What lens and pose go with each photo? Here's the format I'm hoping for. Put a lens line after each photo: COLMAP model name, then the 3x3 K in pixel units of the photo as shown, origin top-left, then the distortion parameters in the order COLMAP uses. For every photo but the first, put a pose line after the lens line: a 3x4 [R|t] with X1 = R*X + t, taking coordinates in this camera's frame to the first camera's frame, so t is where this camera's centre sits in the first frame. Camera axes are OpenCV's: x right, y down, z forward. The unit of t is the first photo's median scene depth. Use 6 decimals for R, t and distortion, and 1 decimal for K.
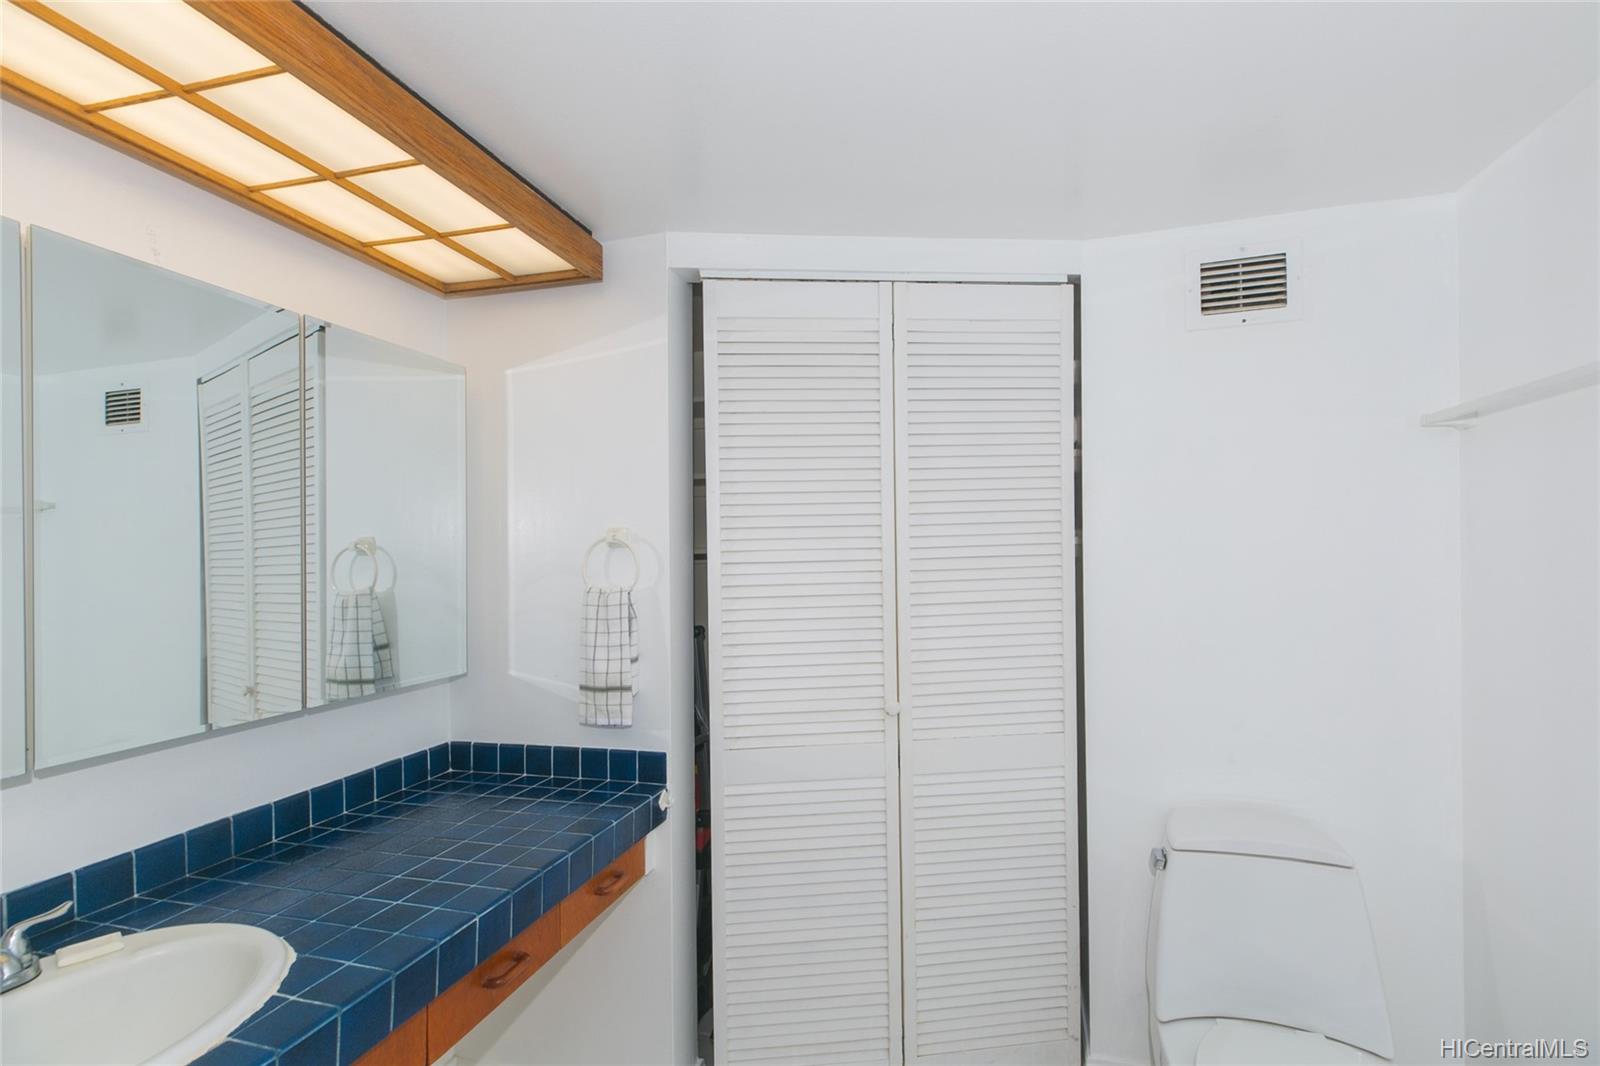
lens RADIAL K [[727.1, 0, 799.3], [0, 727.1, 537.1], [0, 0, 1]] dist [0.010803, -0.007829]
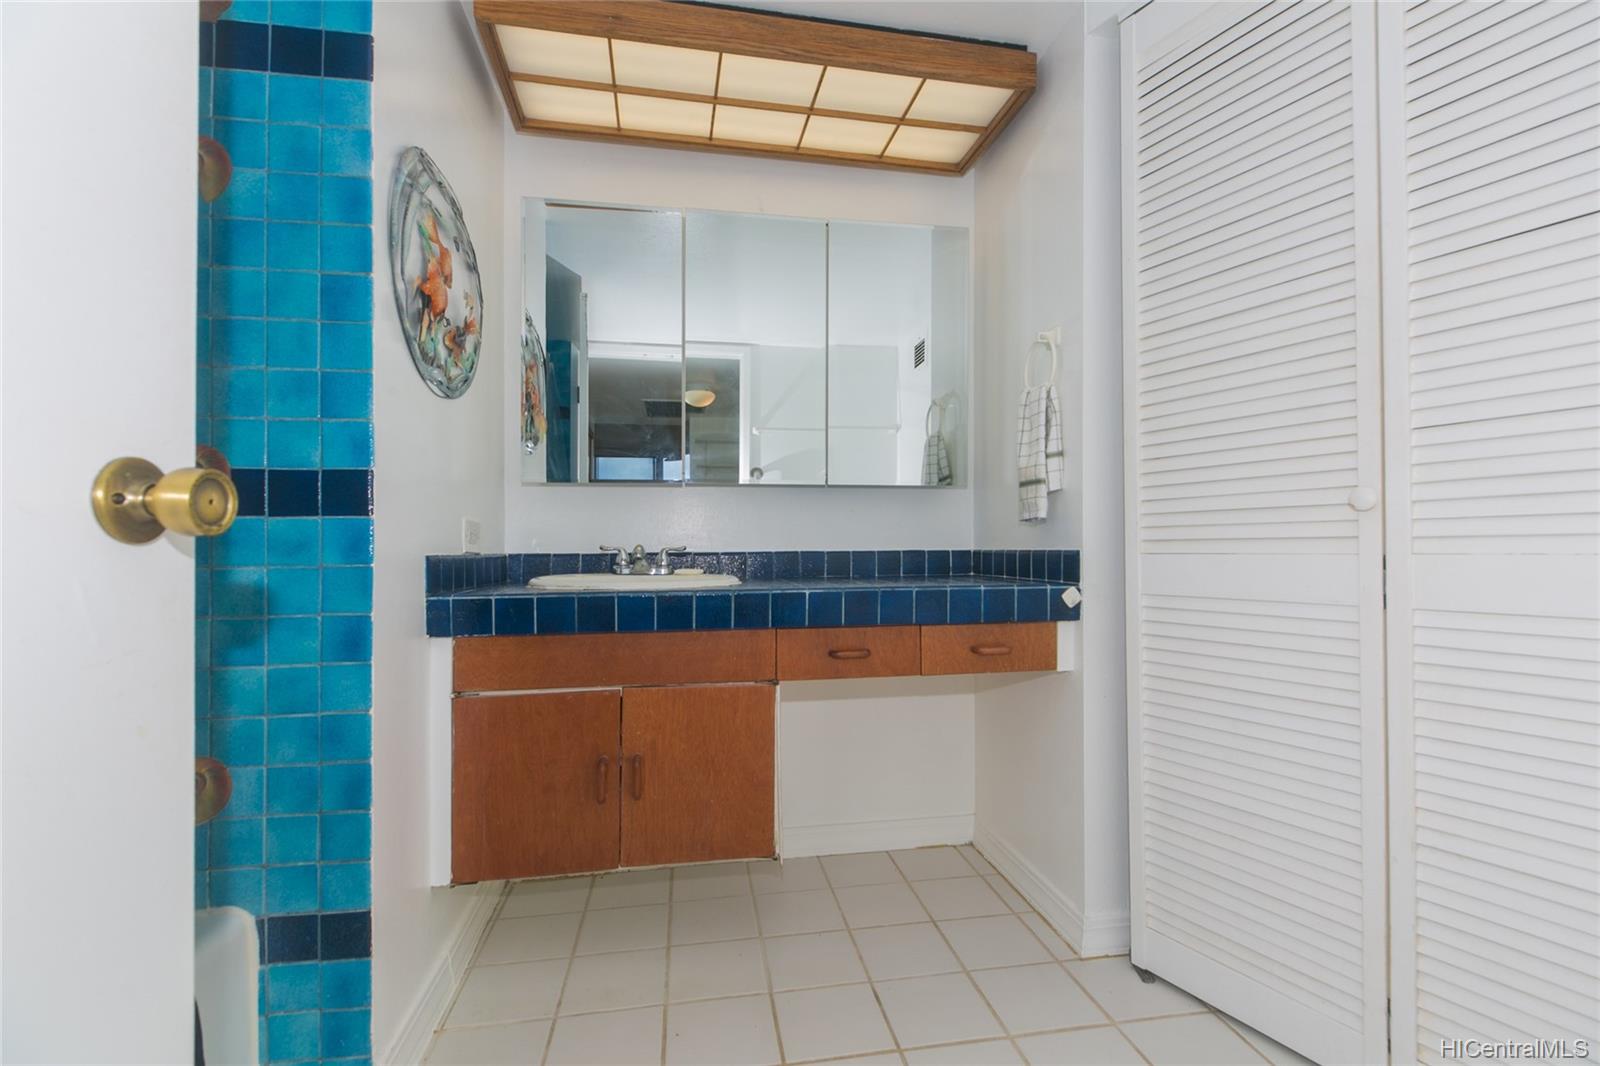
lens RADIAL K [[727.1, 0, 807.2], [0, 727.1, 541.1], [0, 0, 1]] dist [0.010803, -0.007829]
pose [[0.418022, 0.012364, -0.908353, 0.542560], [0.002075, 0.999892, 0.014564, 0.272945], [0.908434, -0.007973, 0.417951, 0.278408]]
